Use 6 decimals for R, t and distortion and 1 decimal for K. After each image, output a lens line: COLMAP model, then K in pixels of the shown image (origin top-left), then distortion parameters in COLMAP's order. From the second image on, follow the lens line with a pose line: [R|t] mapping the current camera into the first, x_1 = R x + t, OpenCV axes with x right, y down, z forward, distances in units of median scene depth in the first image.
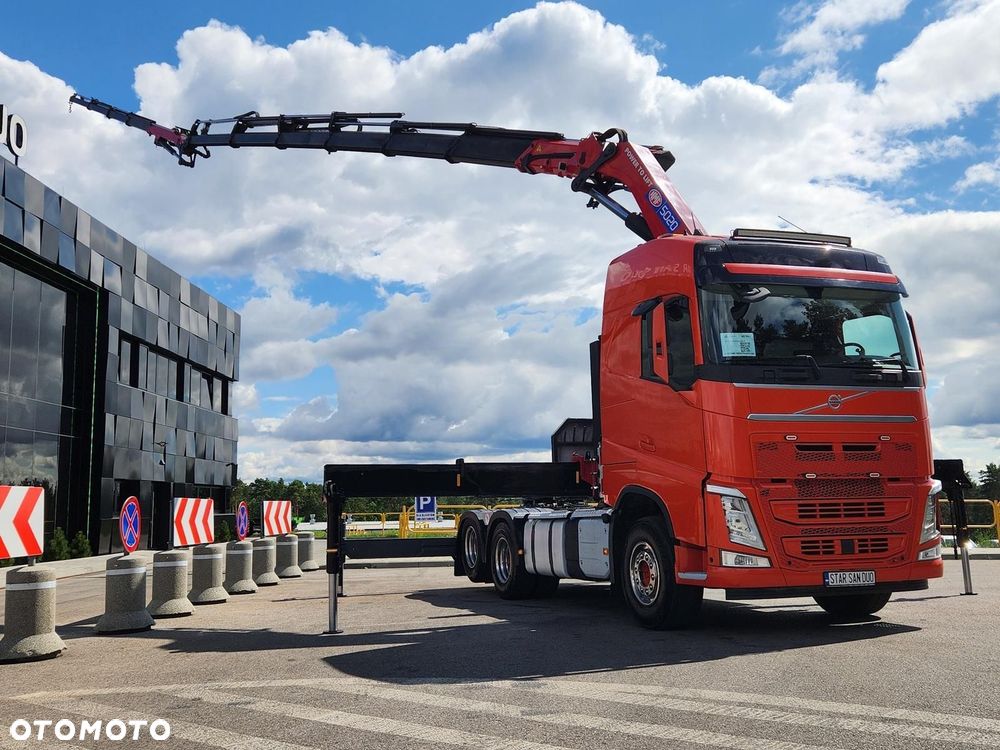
lens RADIAL K [[928.8, 0, 475.4], [0, 928.8, 375.4], [0, 0, 1]] dist [0.035681, 0.001519]
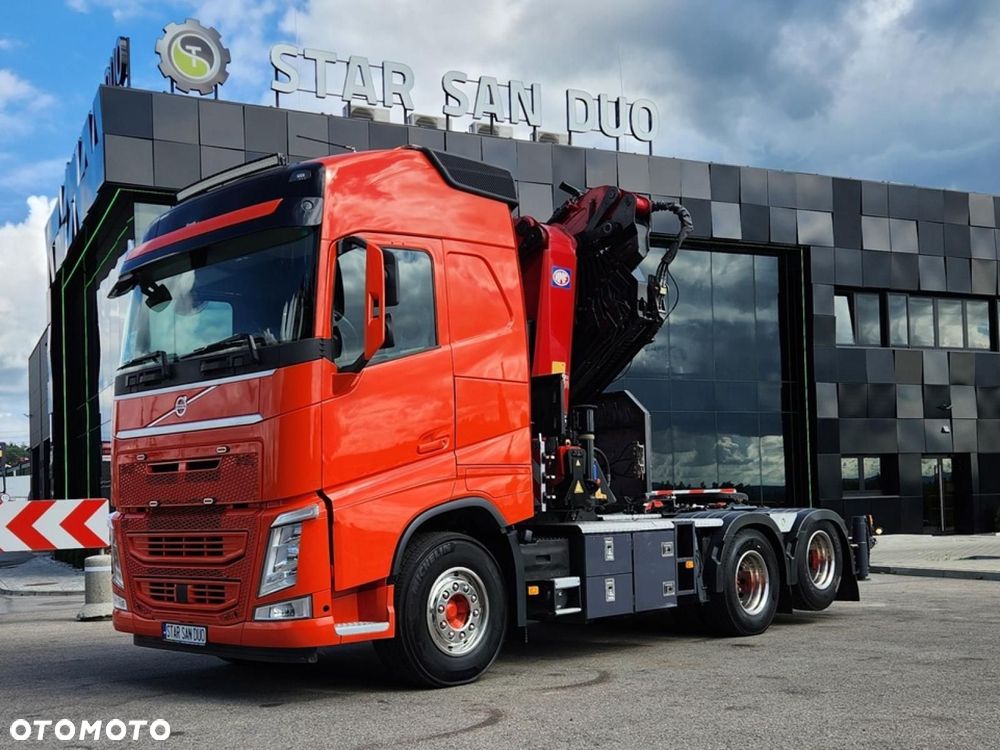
lens RADIAL K [[1071.2, 0, 474.5], [0, 1071.2, 453.2], [0, 0, 1]] dist [0.043527, -0.018544]
pose [[0.492152, -0.032232, -0.869912, 1.246530], [0.141650, 0.988961, 0.043496, 0.060931], [0.858907, -0.144630, 0.491285, 0.754074]]
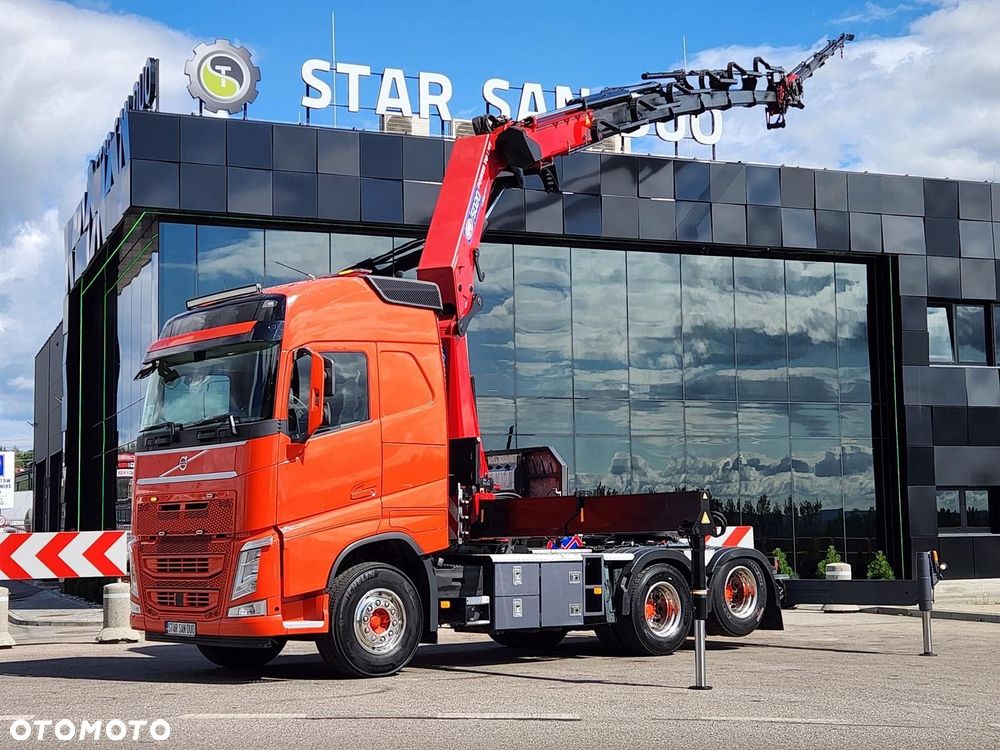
lens RADIAL K [[1402.8, 0, 500.0], [0, 1402.8, 375.0], [0, 0, 1]] dist [0.021015, 0.032682]
pose [[0.435216, -0.091348, -0.895680, 1.945053], [0.133953, 0.990337, -0.035913, 0.033661], [0.890305, -0.104349, 0.443247, 0.612450]]
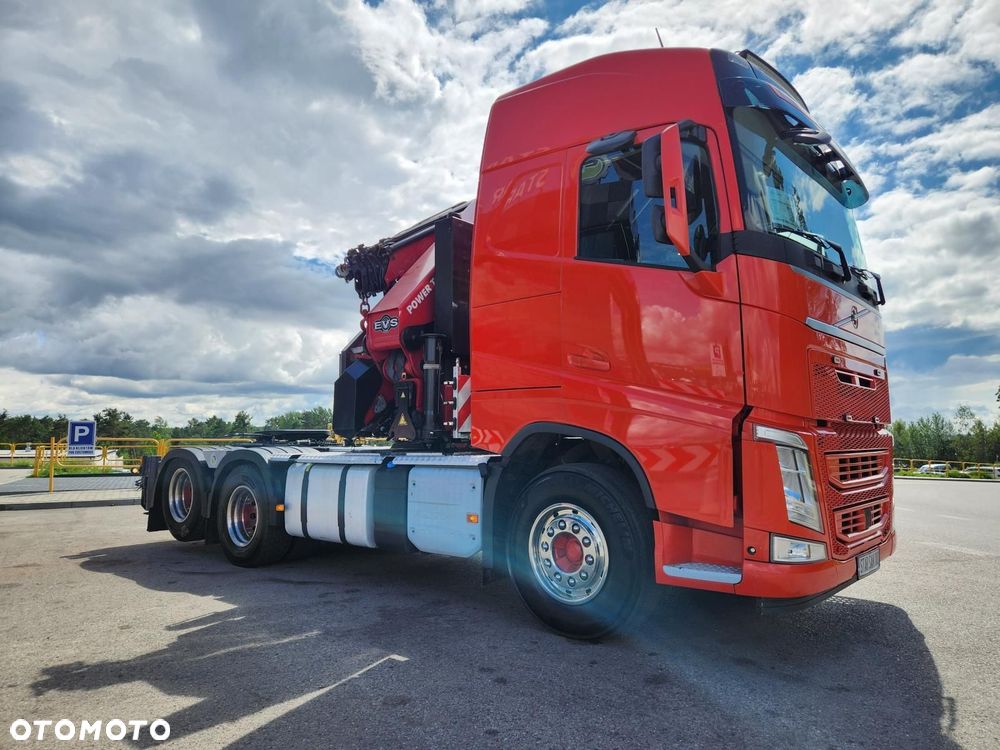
lens RADIAL K [[661.9, 0, 500.0], [0, 661.9, 375.0], [0, 0, 1]] dist [0.030969, -0.000192]
pose [[0.859560, 0.074650, 0.505553, -0.109149], [-0.095001, 0.995371, 0.014549, 0.089526], [-0.502126, -0.060534, 0.862673, 0.677359]]
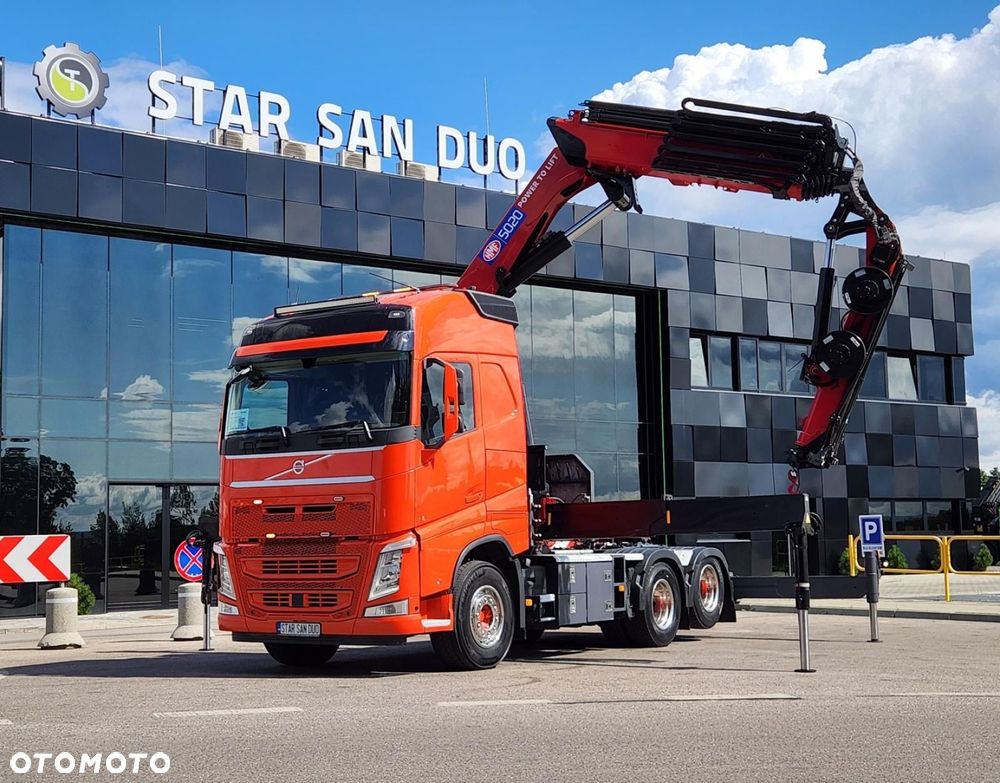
lens RADIAL K [[1327.8, 0, 500.0], [0, 1327.8, 391.5], [0, 0, 1]] dist [-0.010760, -0.041690]
pose [[0.654417, -0.076602, -0.752243, 1.668840], [0.112827, 0.993610, -0.003027, -0.027124], [0.747668, -0.082893, 0.658879, 0.166585]]
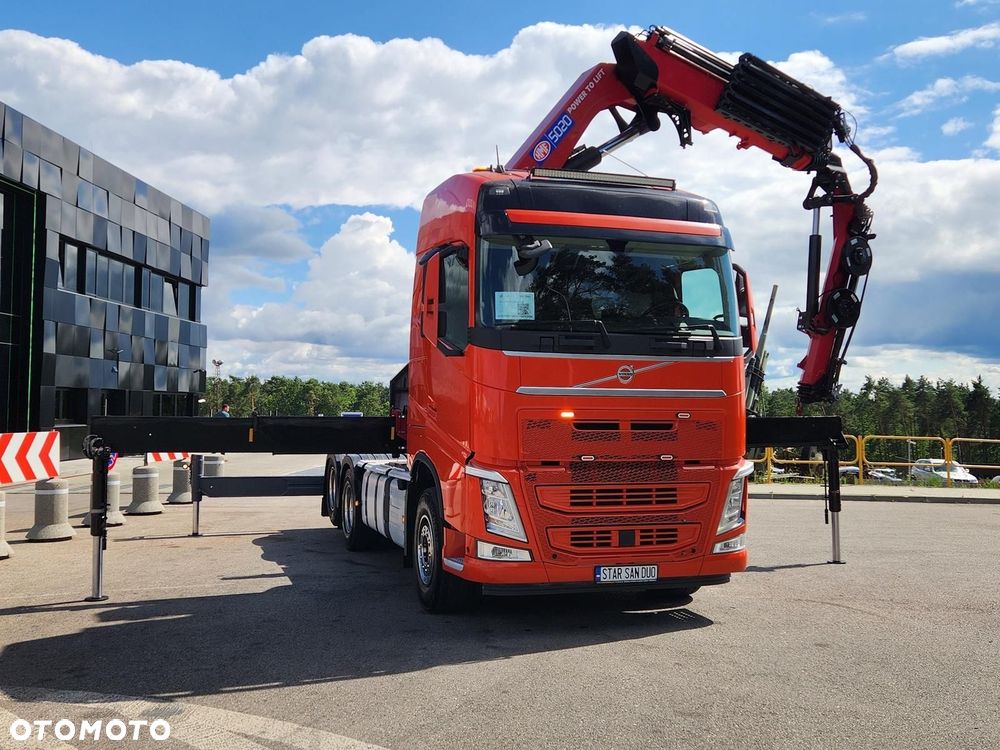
lens RADIAL K [[919.3, 0, 460.5], [0, 919.3, 368.6], [0, 0, 1]] dist [0.043719, -0.002025]
pose [[0.999280, 0.029697, -0.023632, 0.245973], [-0.027282, 0.994942, 0.096676, -0.054585], [0.026383, -0.095961, 0.995035, 0.136179]]
